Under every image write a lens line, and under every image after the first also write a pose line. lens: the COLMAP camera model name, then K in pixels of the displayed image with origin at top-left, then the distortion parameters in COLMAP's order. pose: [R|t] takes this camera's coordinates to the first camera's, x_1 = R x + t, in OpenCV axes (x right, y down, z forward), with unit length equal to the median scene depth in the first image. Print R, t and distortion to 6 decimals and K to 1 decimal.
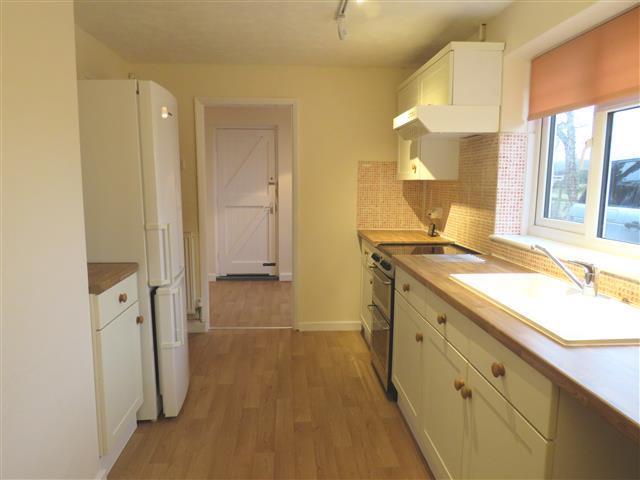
lens RADIAL K [[457.9, 0, 317.7], [0, 457.9, 239.3], [0, 0, 1]] dist [-0.000016, -0.000488]
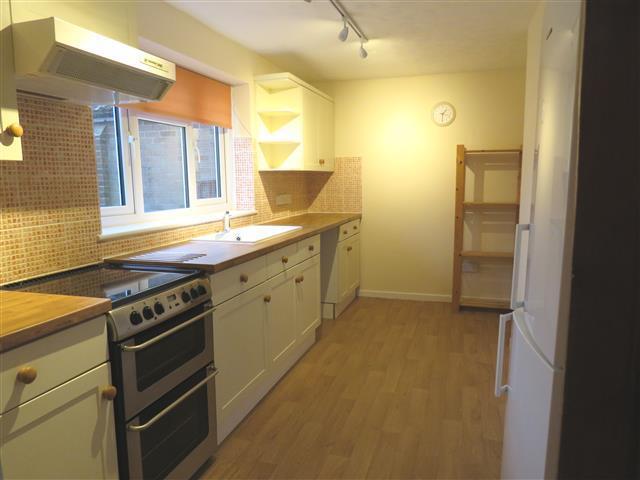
lens RADIAL K [[457.9, 0, 317.0], [0, 457.9, 243.3], [0, 0, 1]] dist [-0.000016, -0.000488]
pose [[-0.924924, -0.060799, 0.375259, -0.309572], [0.044069, 0.963324, 0.264698, -0.218221], [-0.377589, 0.261363, -0.888322, 1.795399]]
